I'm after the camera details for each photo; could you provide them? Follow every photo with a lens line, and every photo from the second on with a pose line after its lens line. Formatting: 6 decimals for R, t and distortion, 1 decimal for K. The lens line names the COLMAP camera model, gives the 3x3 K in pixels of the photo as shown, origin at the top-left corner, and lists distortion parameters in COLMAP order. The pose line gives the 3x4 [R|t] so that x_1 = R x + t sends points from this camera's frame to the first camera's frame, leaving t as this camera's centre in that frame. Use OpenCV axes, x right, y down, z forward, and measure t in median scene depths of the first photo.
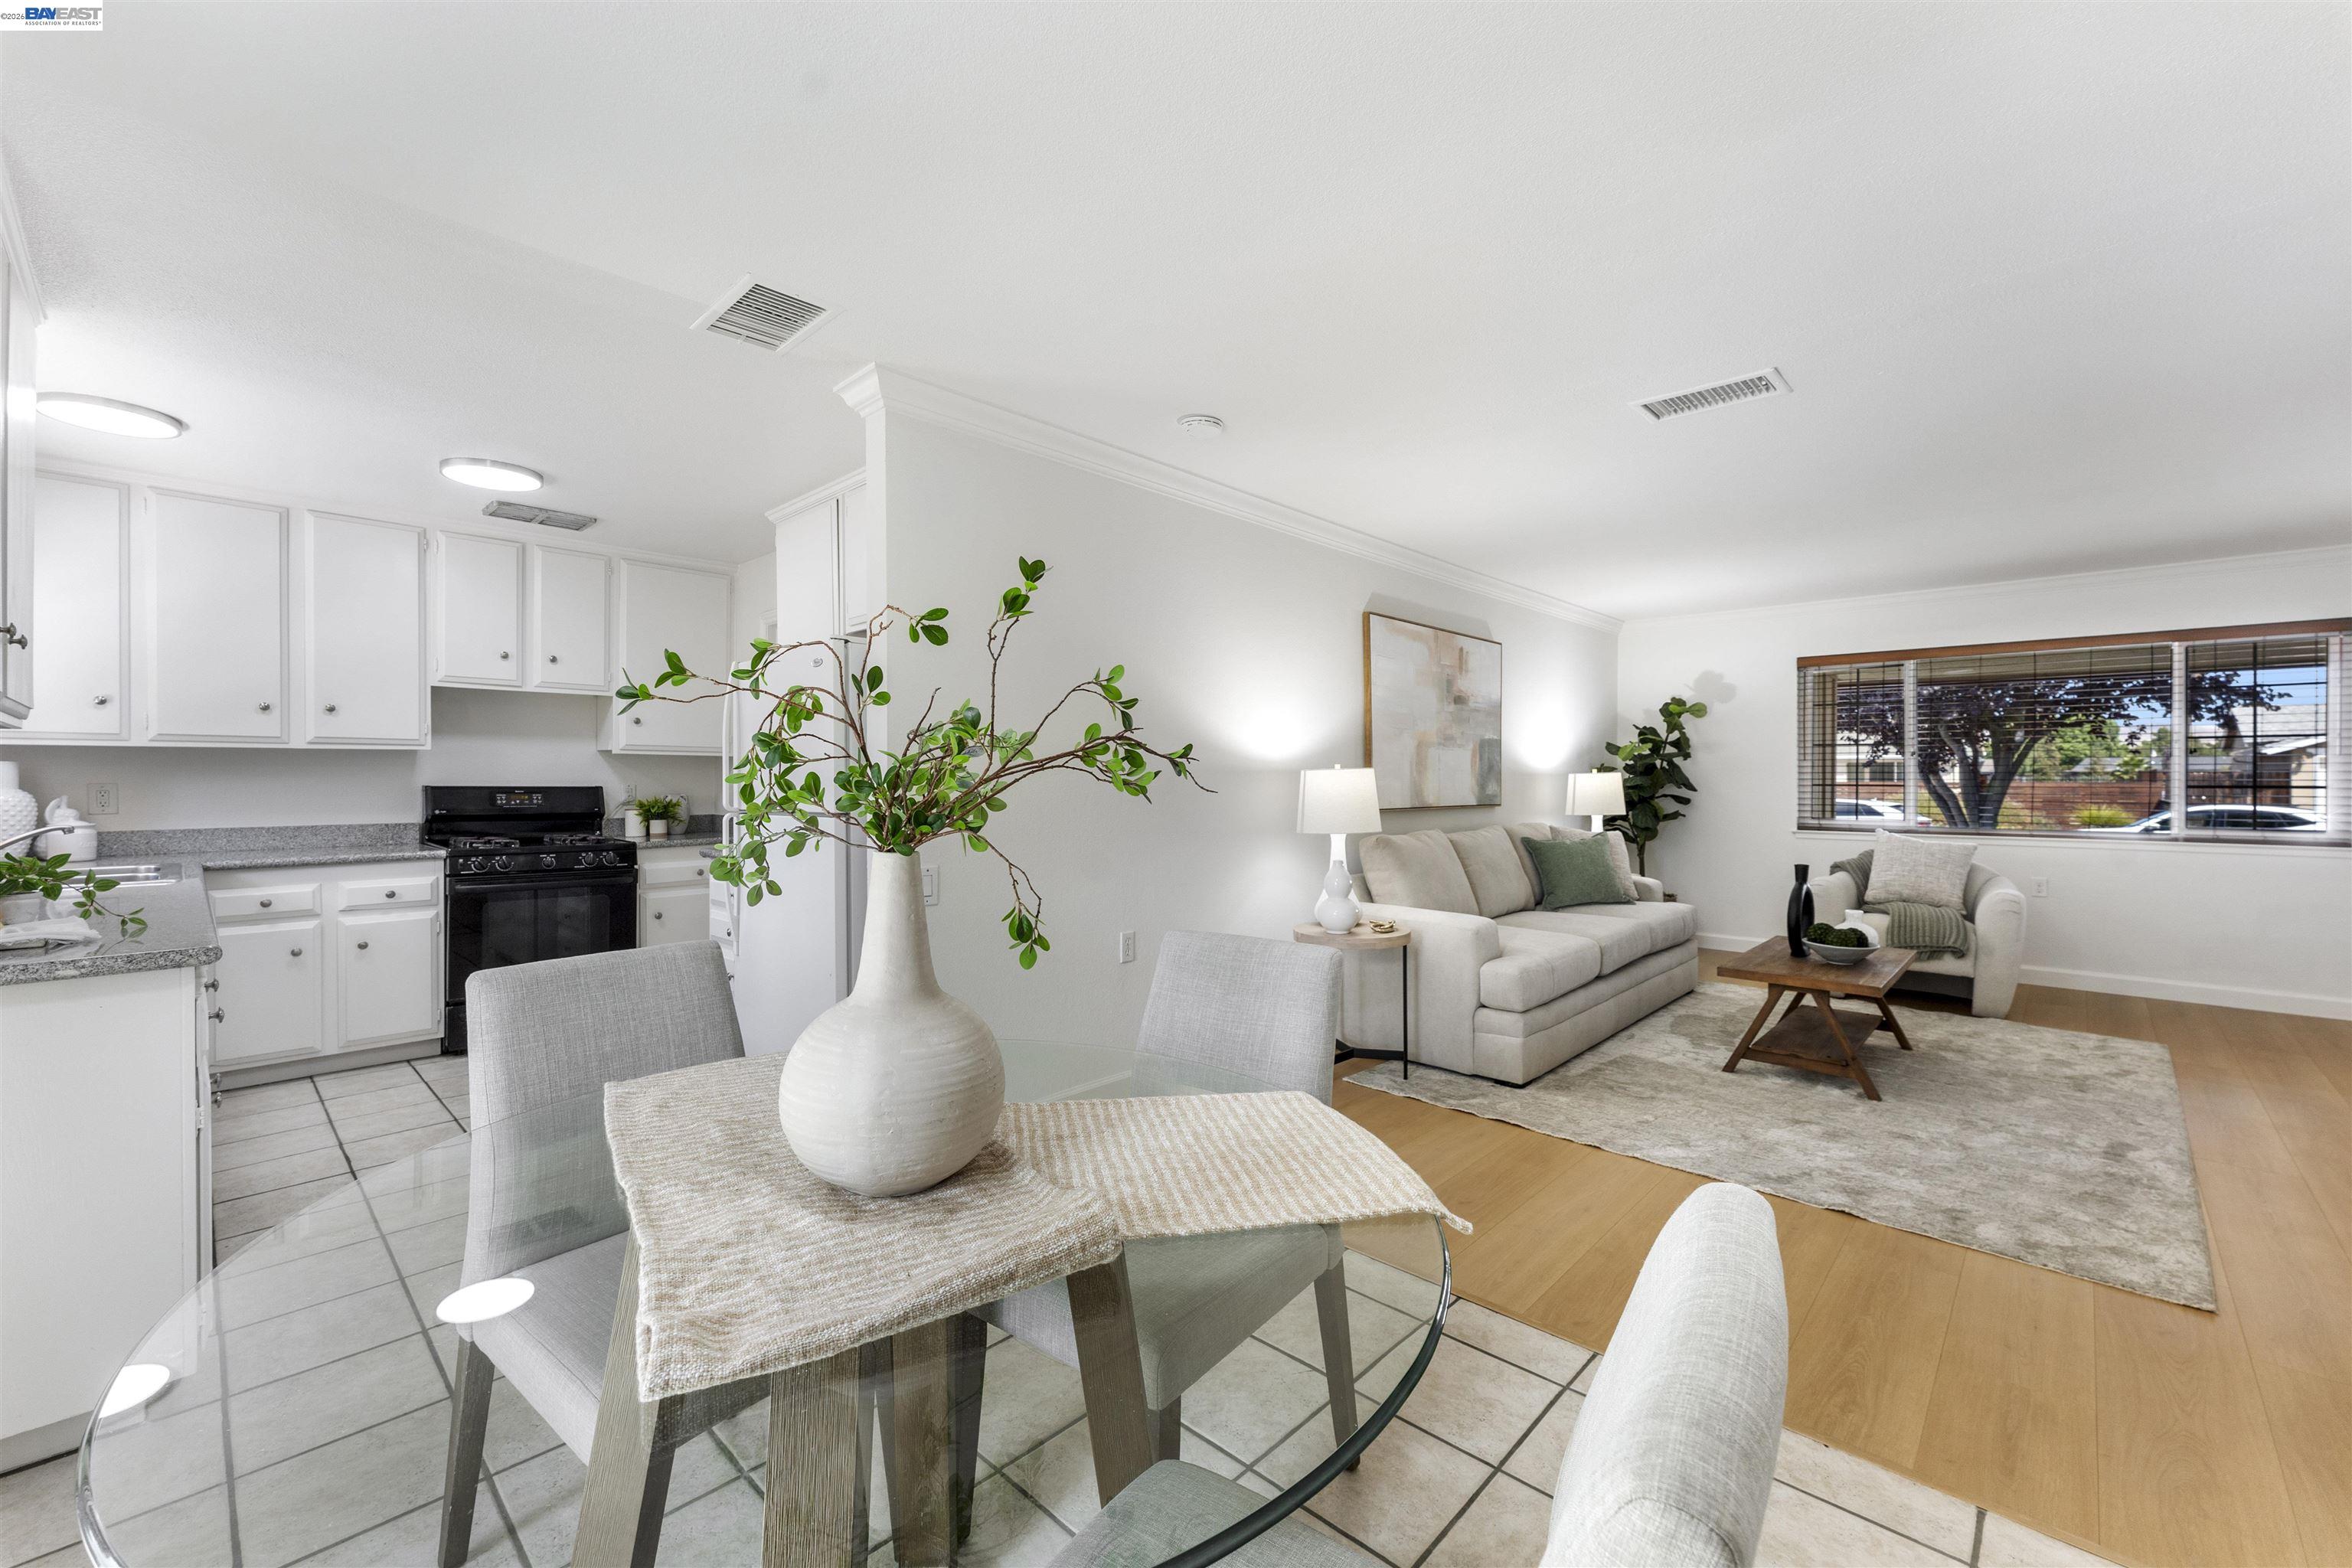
lens RADIAL K [[959.7, 0, 1169.7], [0, 959.7, 778.9], [0, 0, 1]] dist [-0.002029, 0.001145]
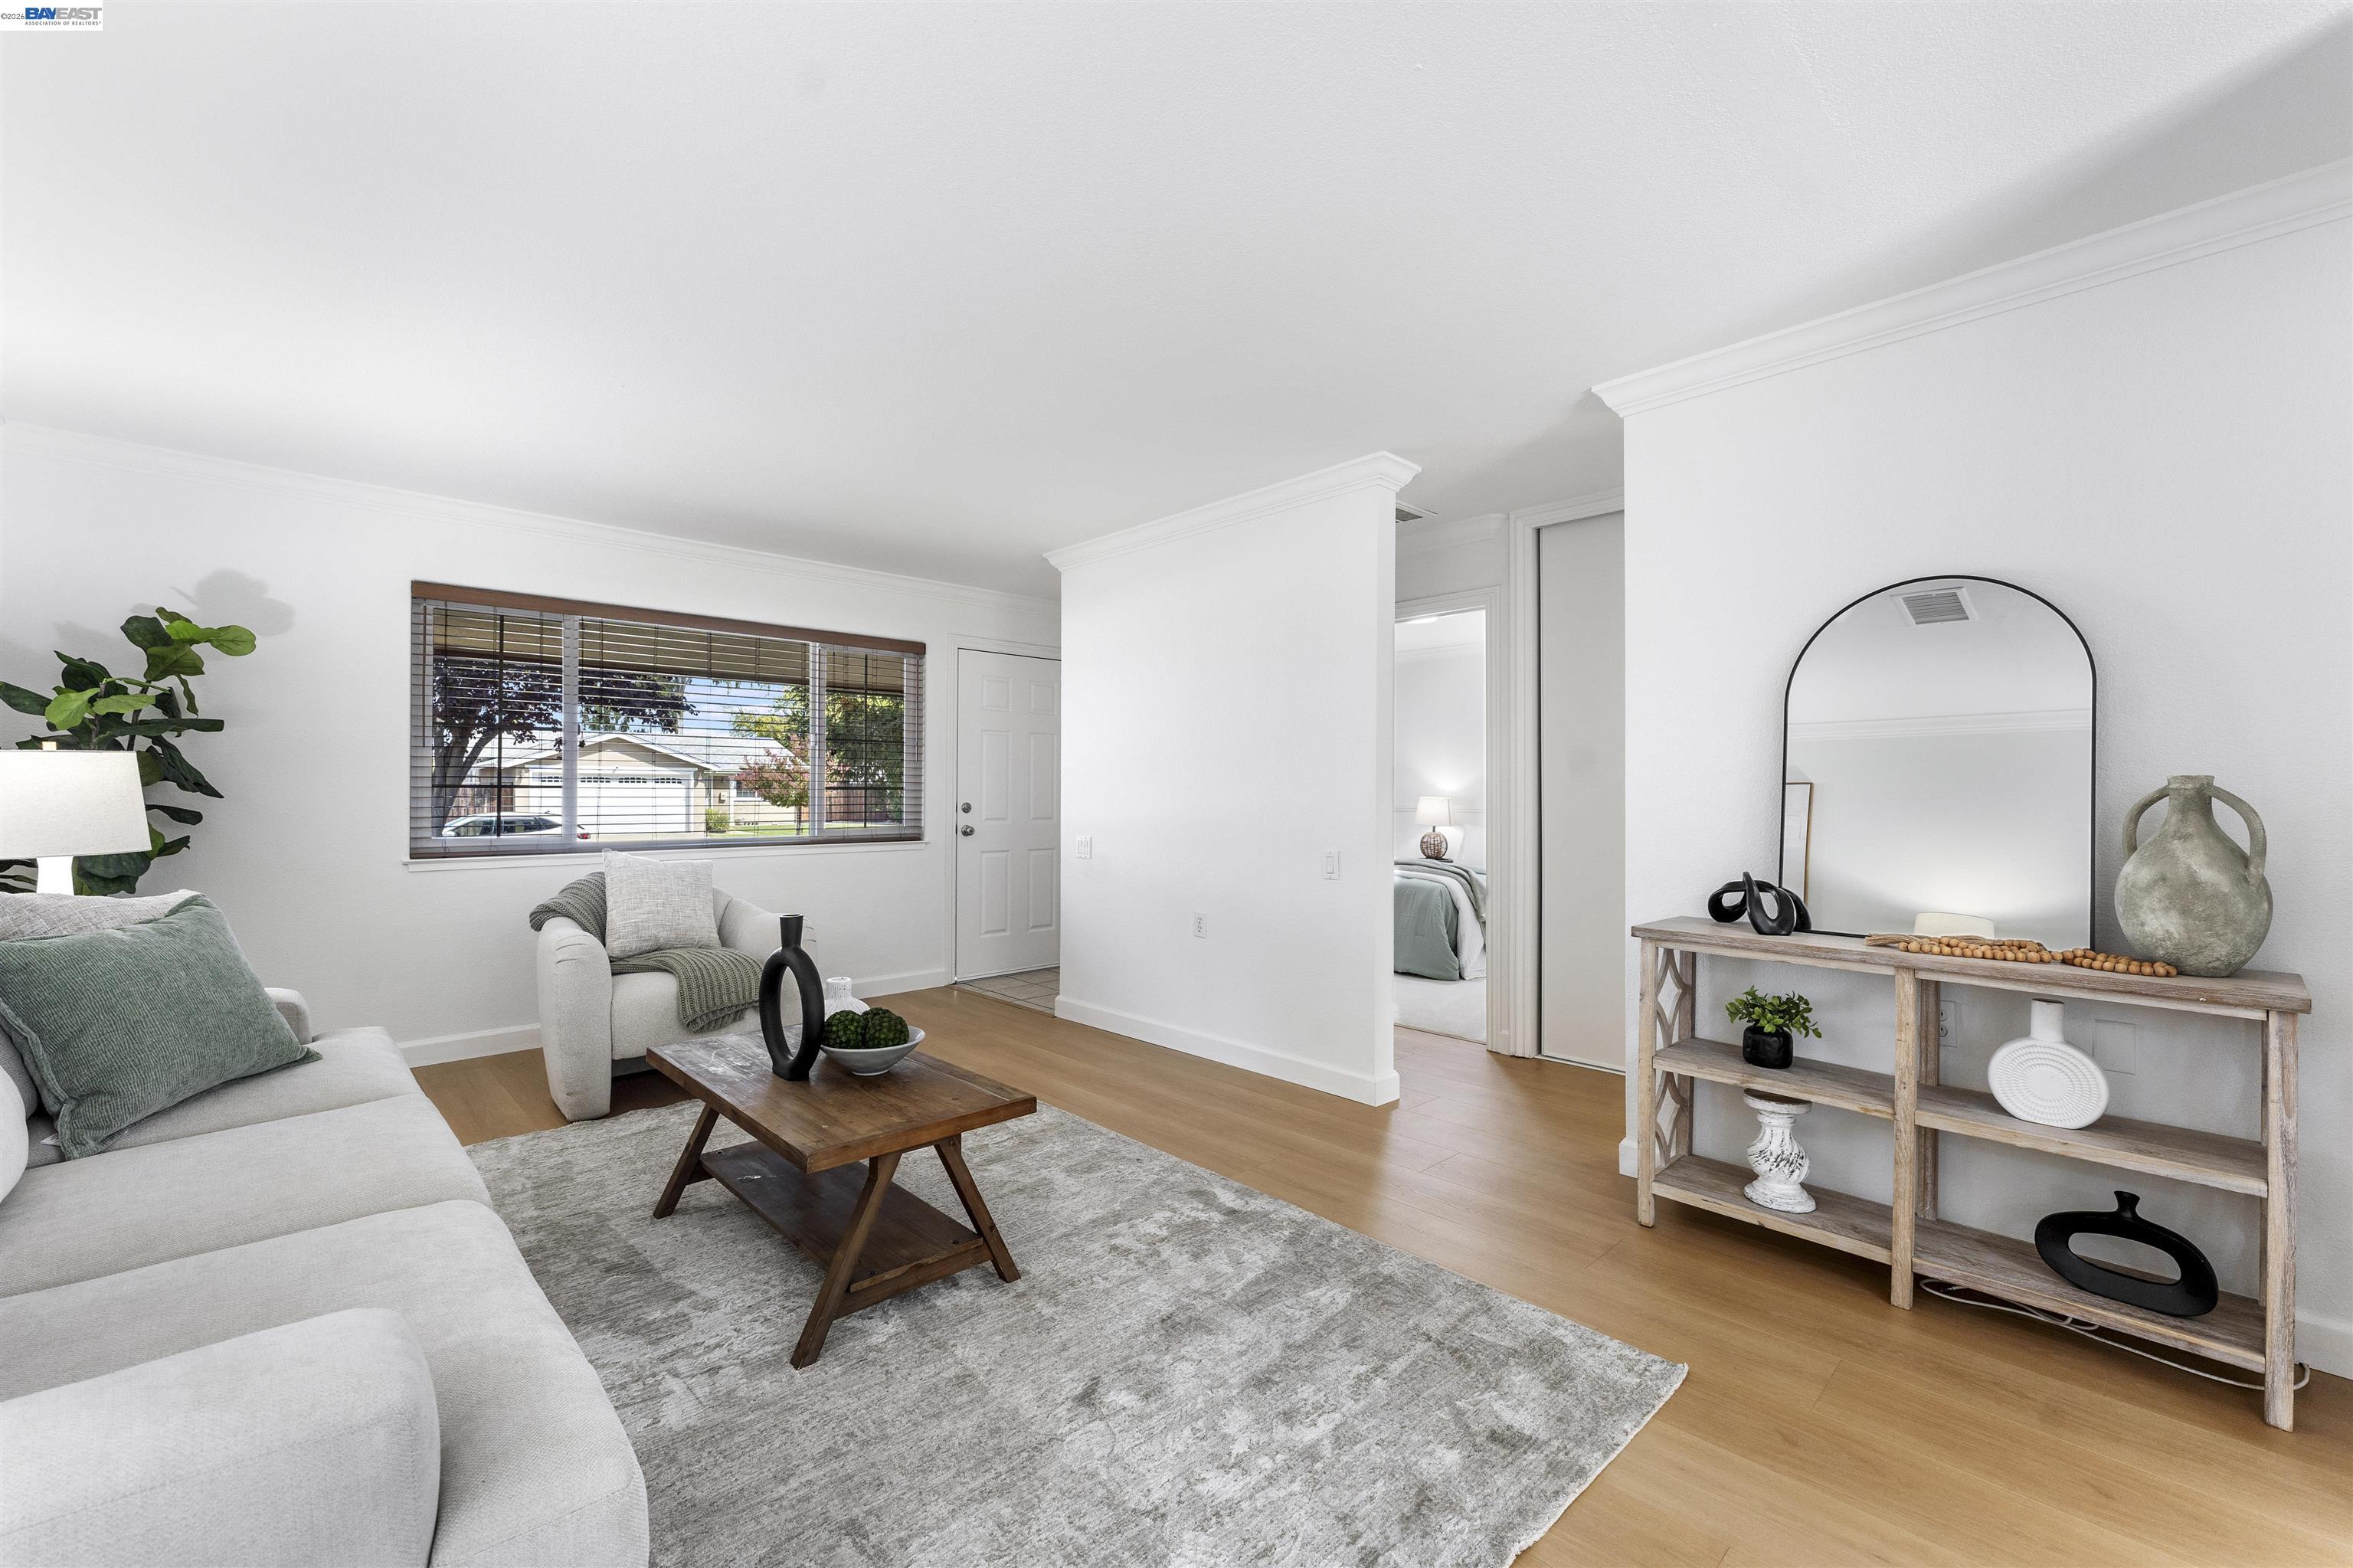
lens RADIAL K [[960.1, 0, 1179.2], [0, 960.1, 787.1], [0, 0, 1]] dist [-0.002029, 0.001145]
pose [[0.051963, 0.006689, 0.998627, 0.112366], [-0.001134, 0.999977, -0.006639, 0.018697], [-0.998648, -0.000787, 0.051970, 0.832942]]
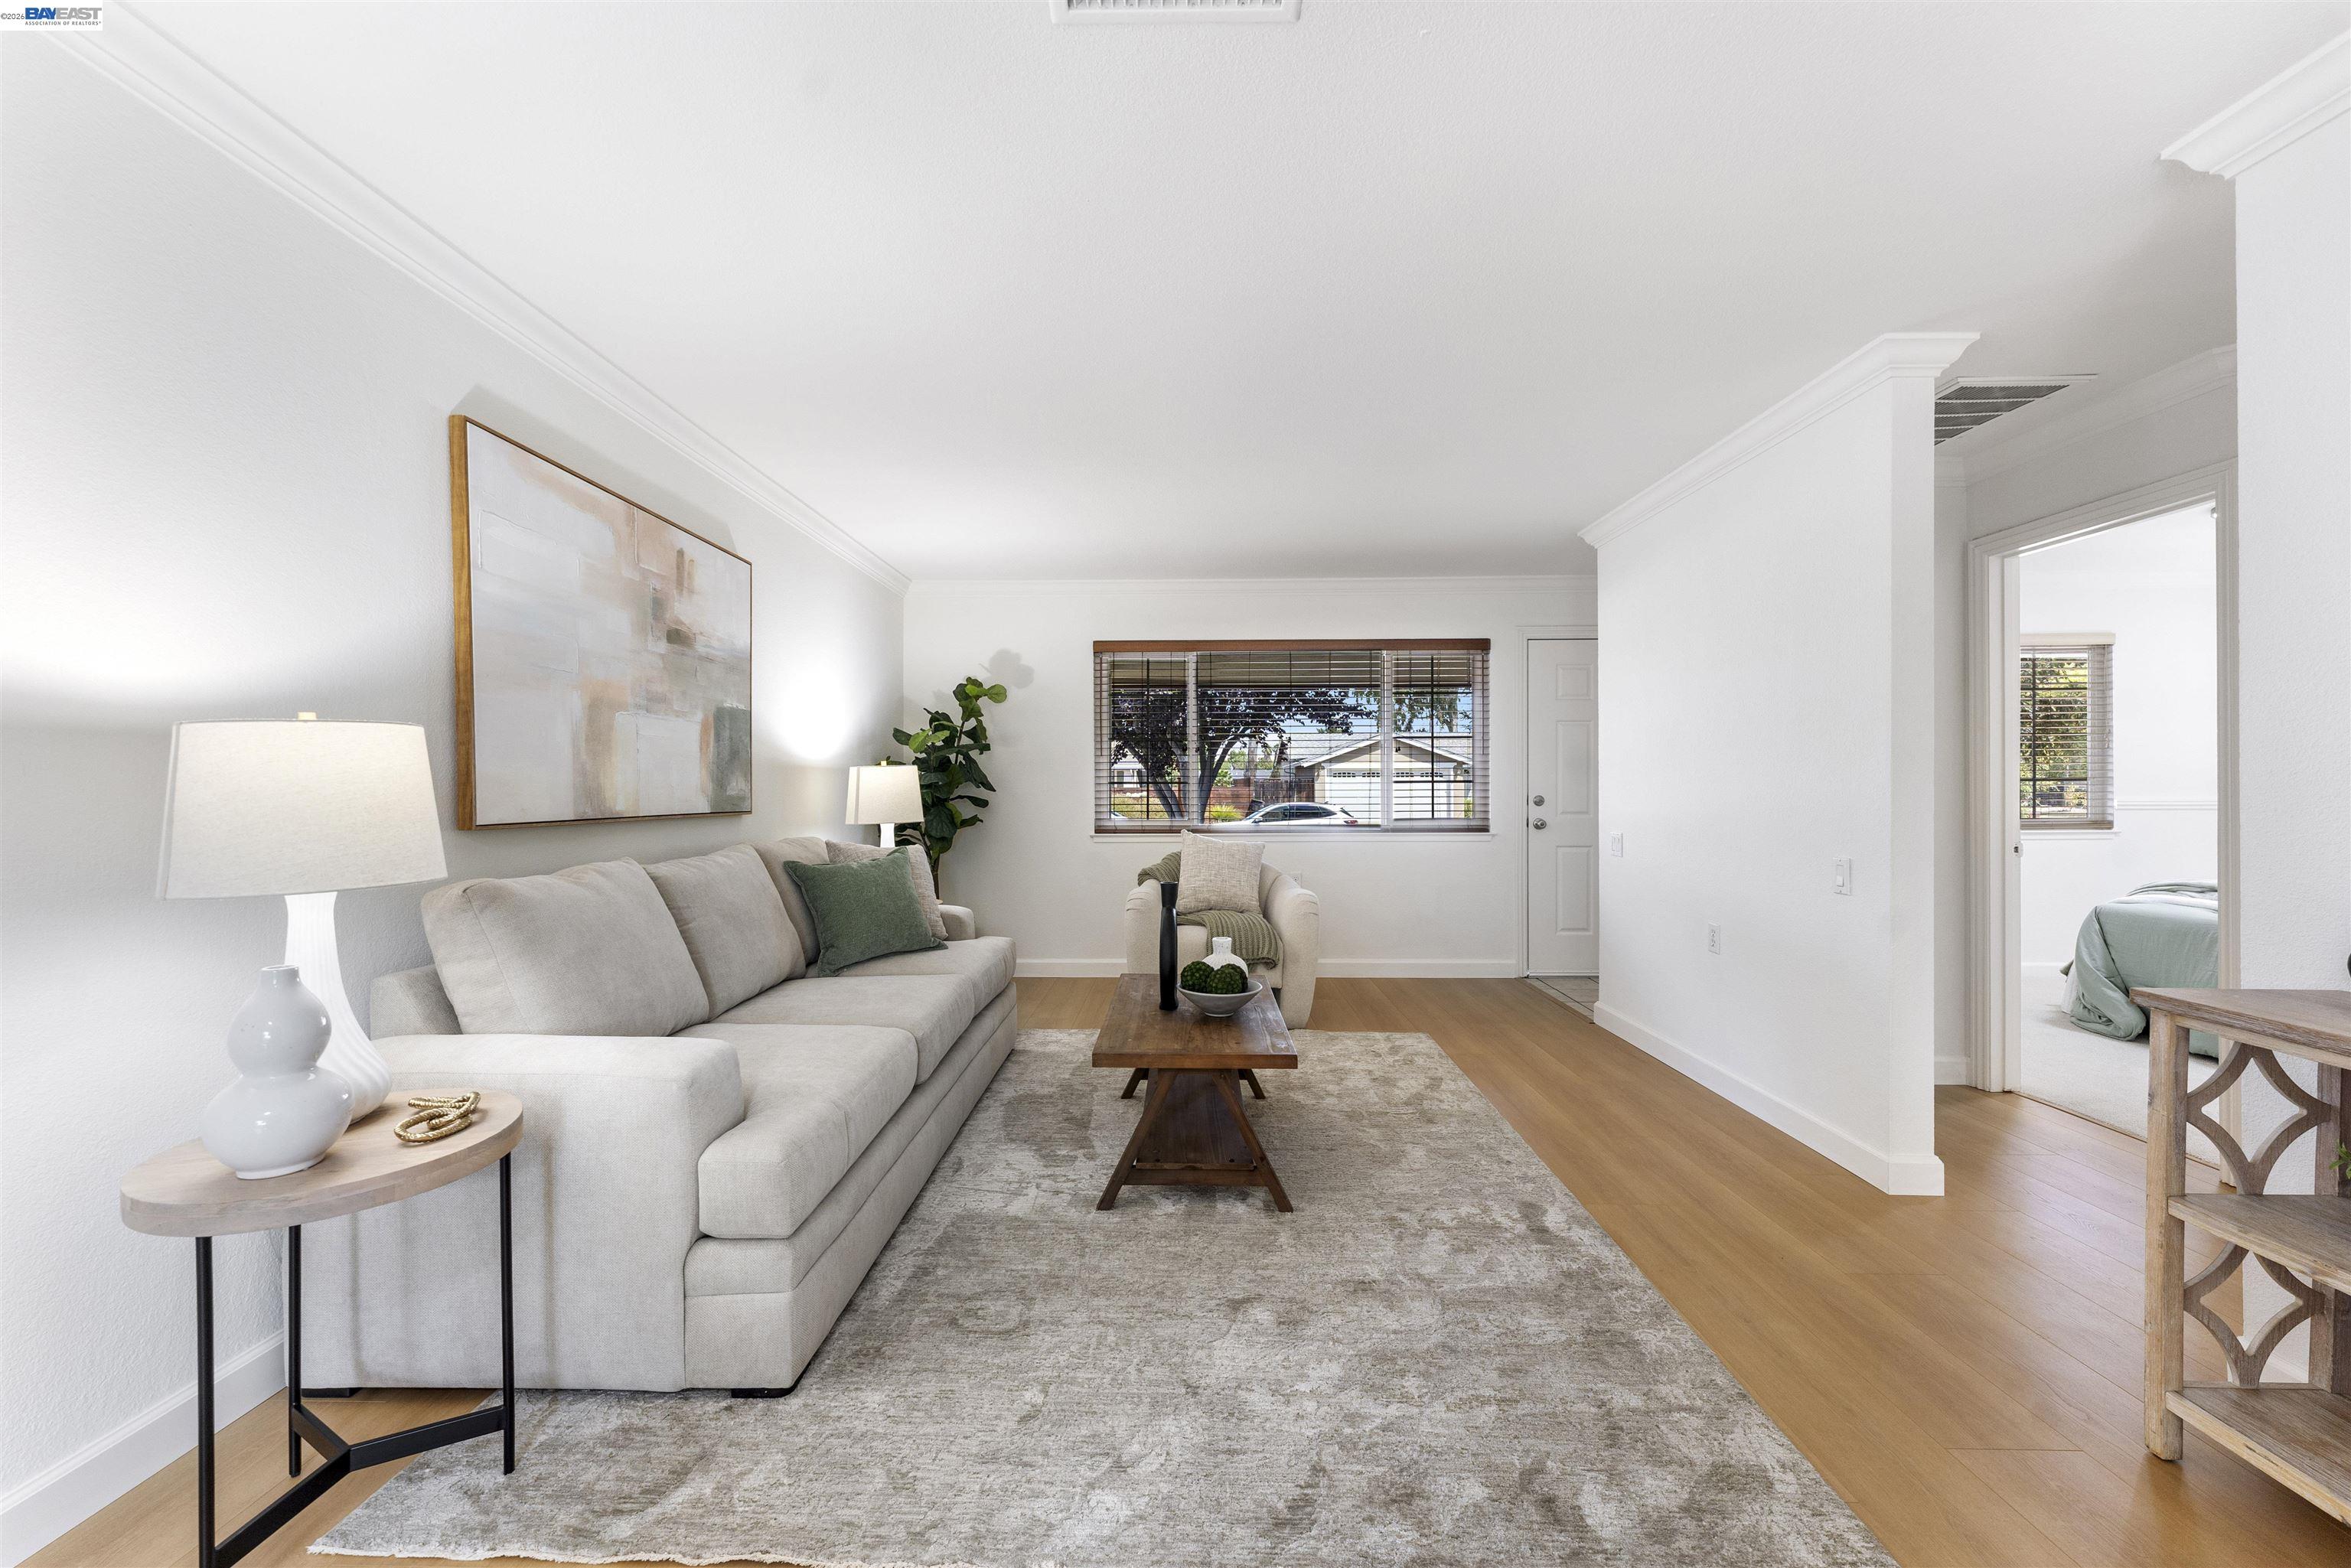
lens RADIAL K [[959.2, 0, 1165.8], [0, 959.2, 785.1], [0, 0, 1]] dist [-0.002029, 0.001145]
pose [[0.742730, -0.002391, 0.669586, 0.184379], [0.004765, 0.999987, -0.001715, 0.017725], [-0.669574, 0.004465, 0.742732, 0.510970]]
